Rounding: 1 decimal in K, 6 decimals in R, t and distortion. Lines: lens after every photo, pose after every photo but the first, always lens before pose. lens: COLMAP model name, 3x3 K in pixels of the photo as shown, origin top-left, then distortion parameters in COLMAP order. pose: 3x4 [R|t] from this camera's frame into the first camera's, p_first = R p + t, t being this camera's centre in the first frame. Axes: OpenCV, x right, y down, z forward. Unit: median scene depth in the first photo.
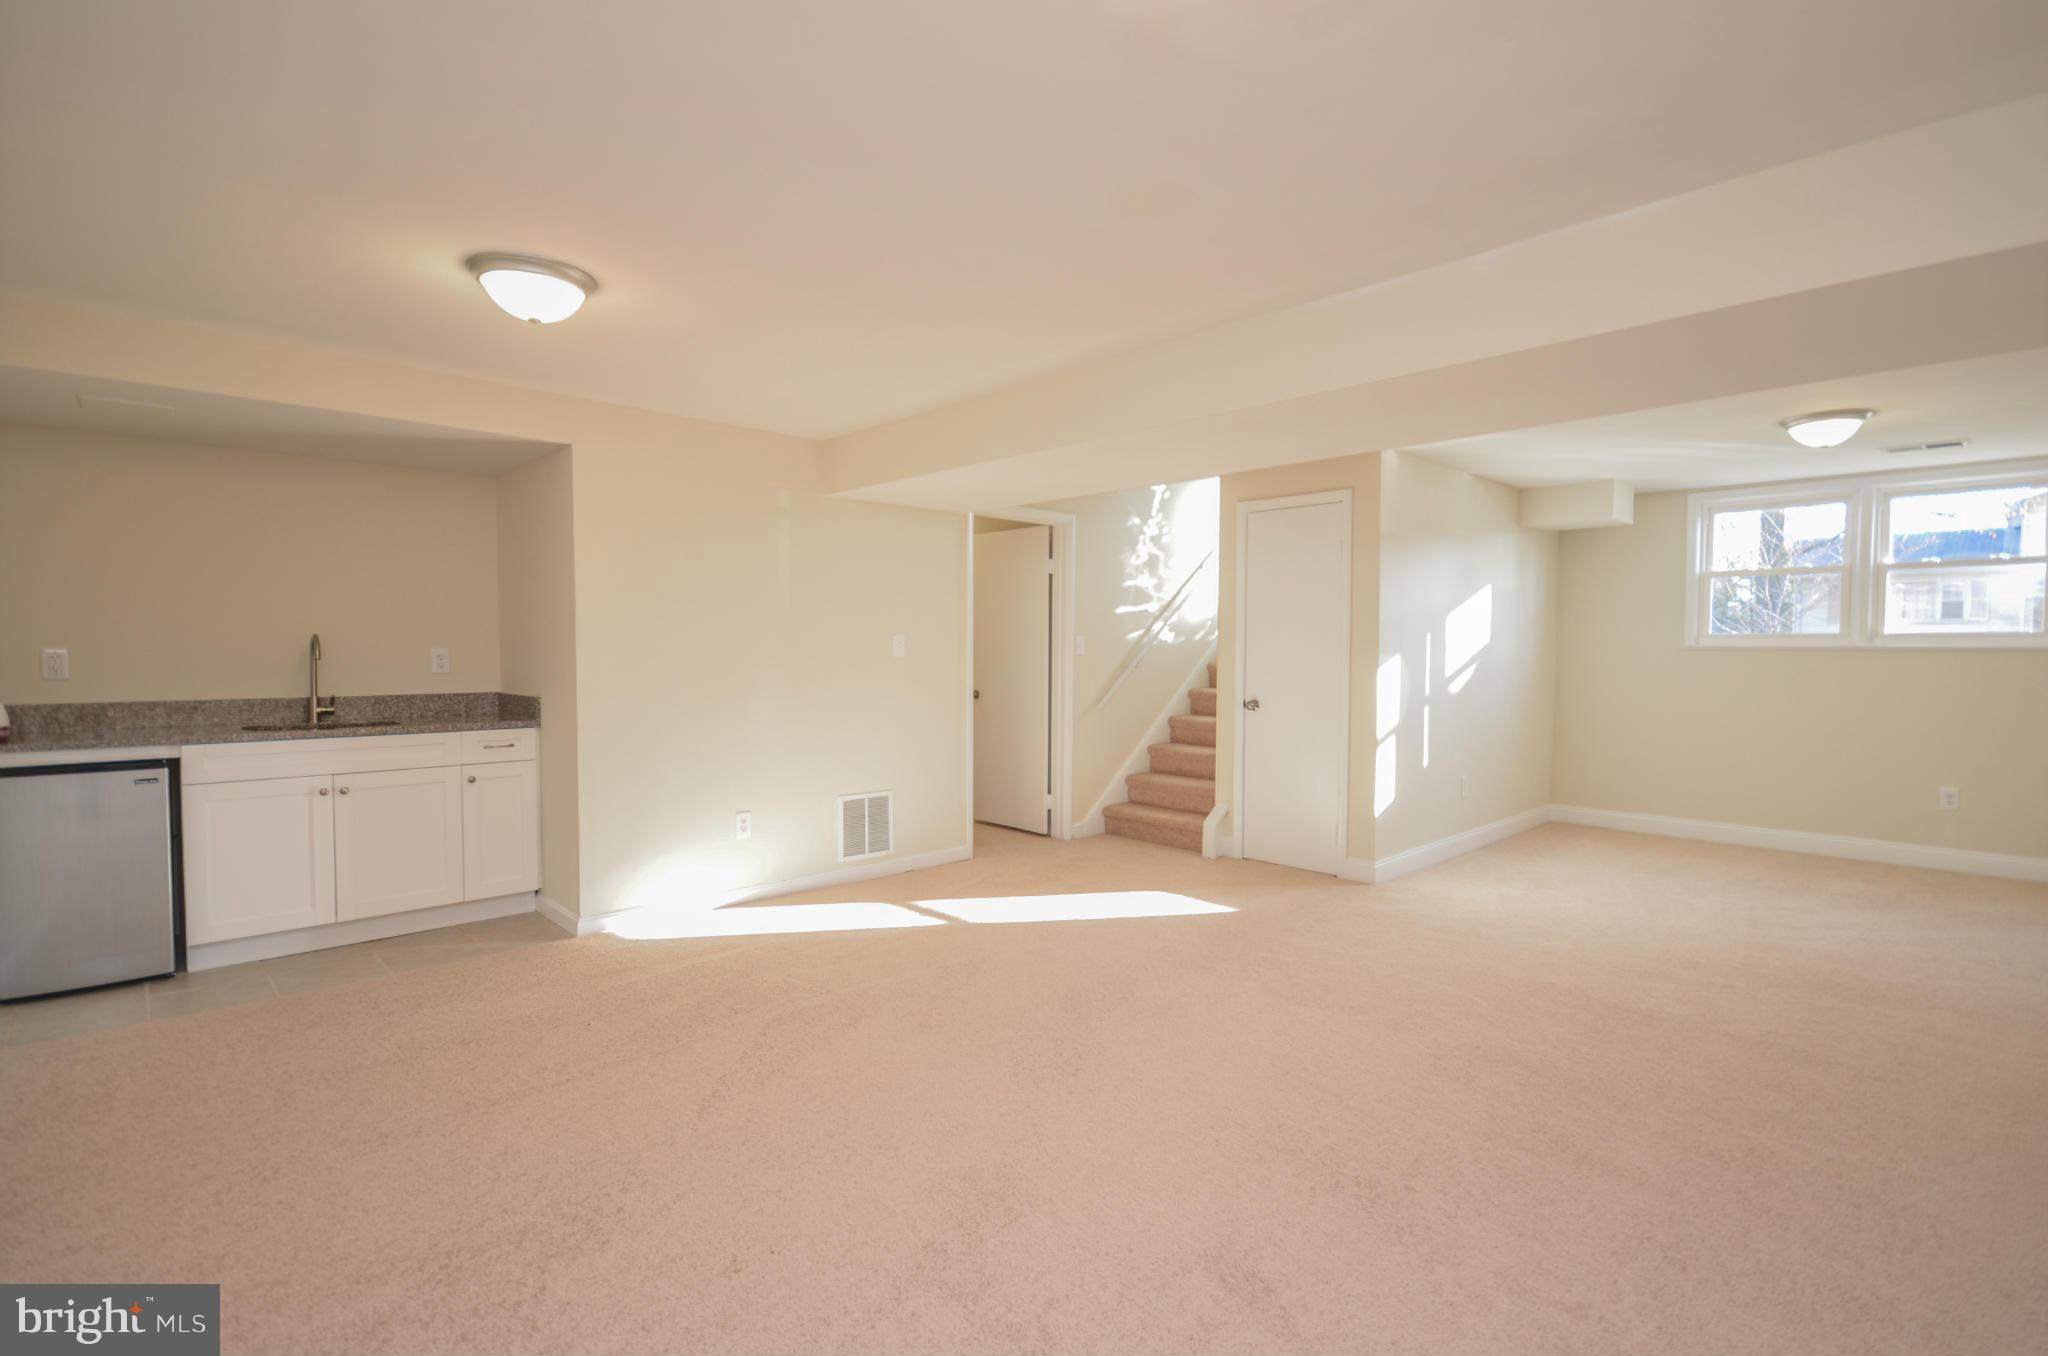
lens RADIAL K [[979.8, 0, 1041.3], [0, 979.8, 666.4], [0, 0, 1]] dist [0.004294, 0.000665]
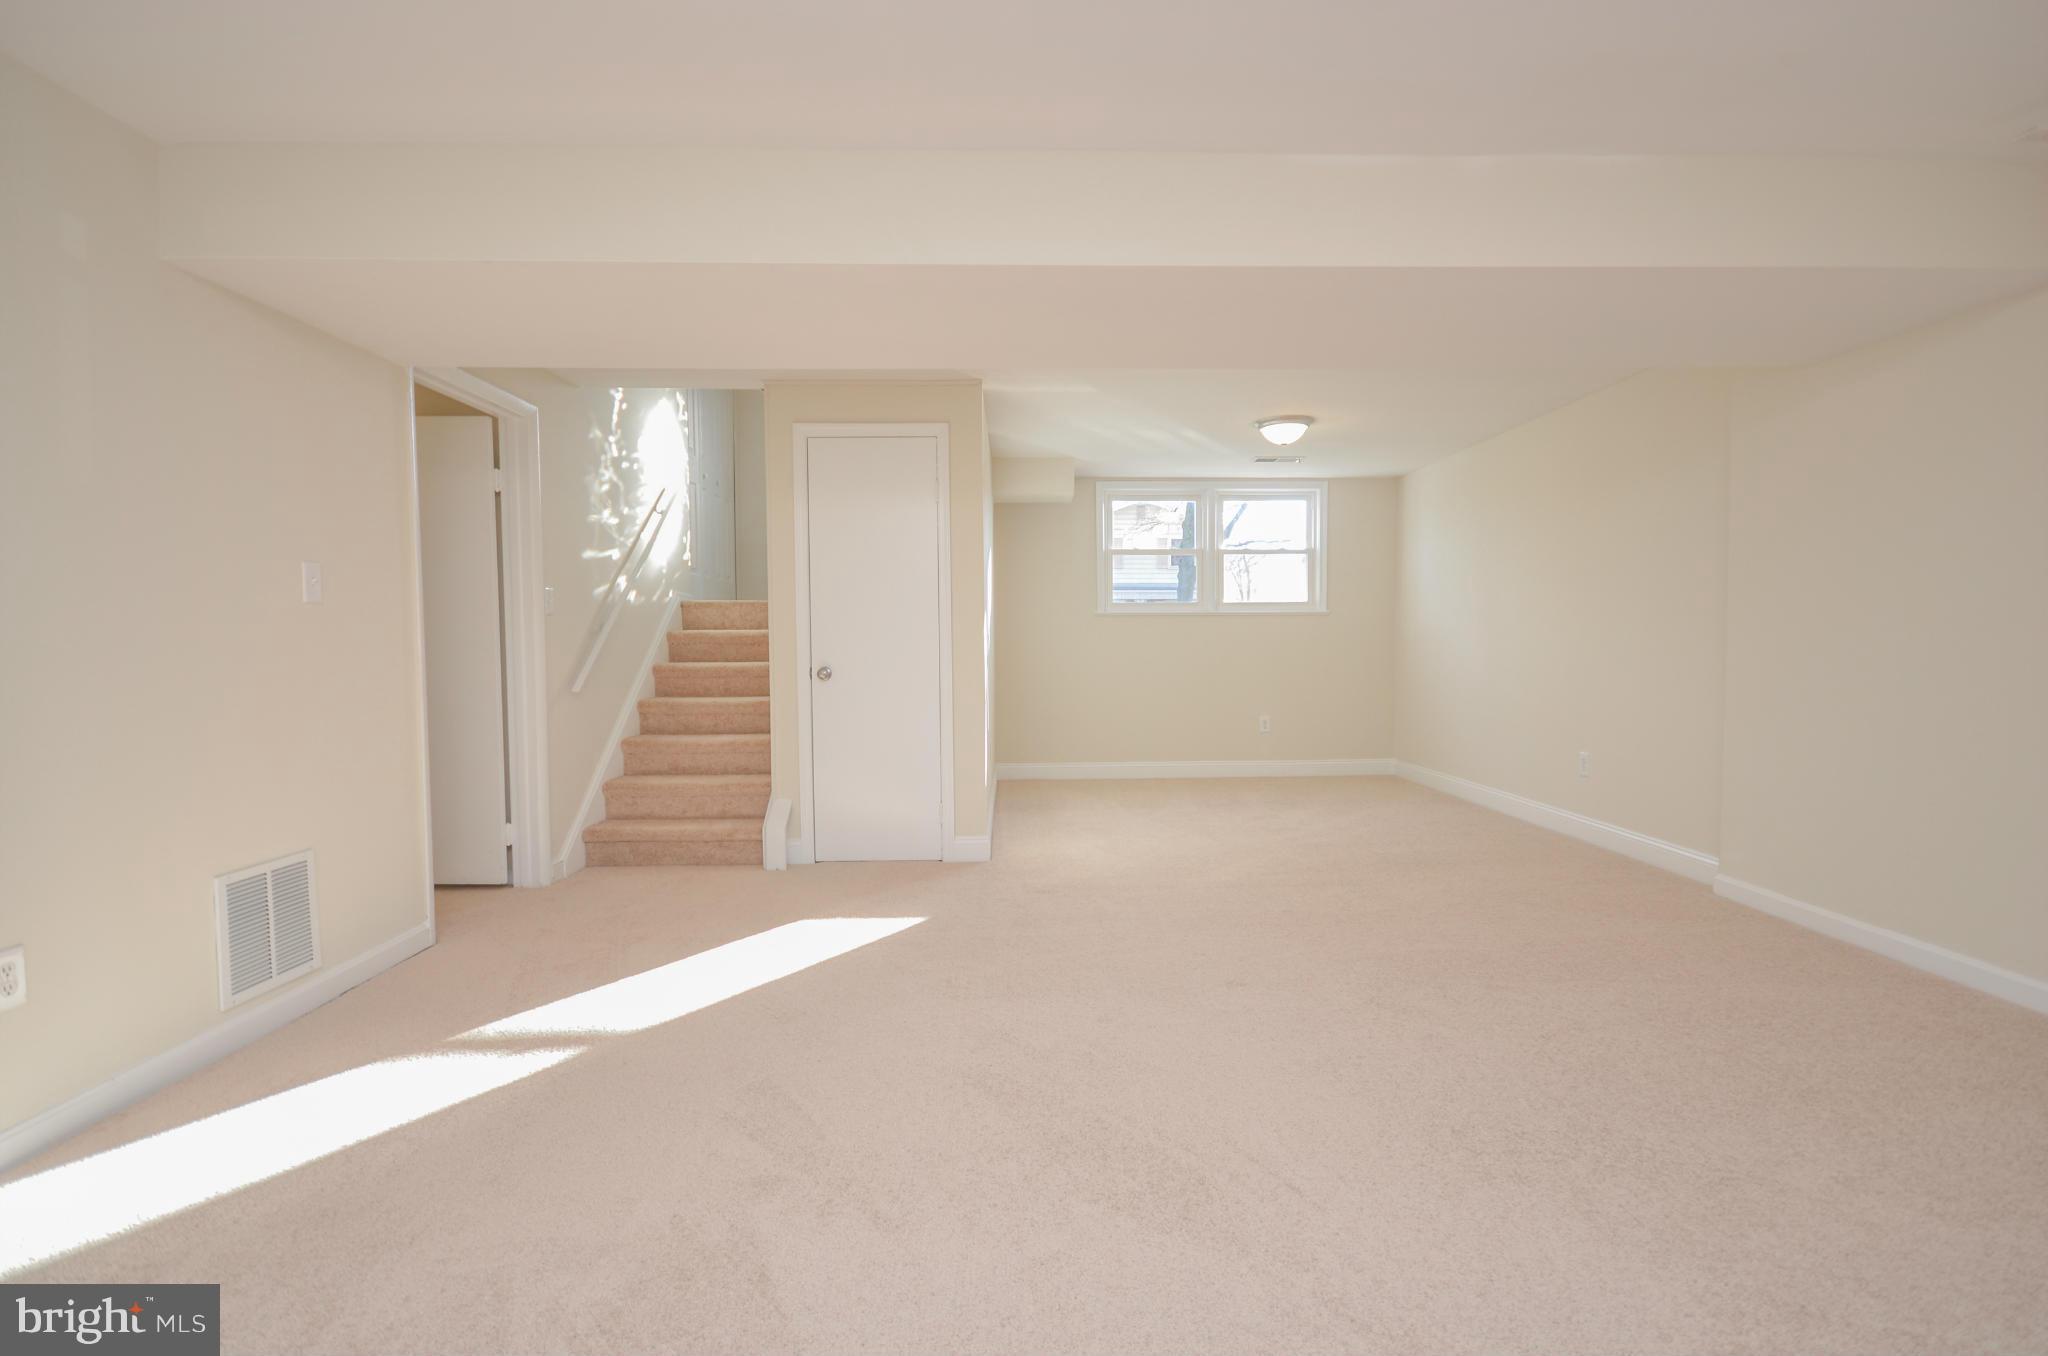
lens RADIAL K [[979.8, 0, 1041.3], [0, 979.8, 666.4], [0, 0, 1]] dist [0.004294, 0.000665]
pose [[0.670273, -0.028419, 0.741571, -0.240585], [0.024660, 0.999568, 0.016016, 0.022098], [-0.741705, 0.007552, 0.670684, 0.282953]]
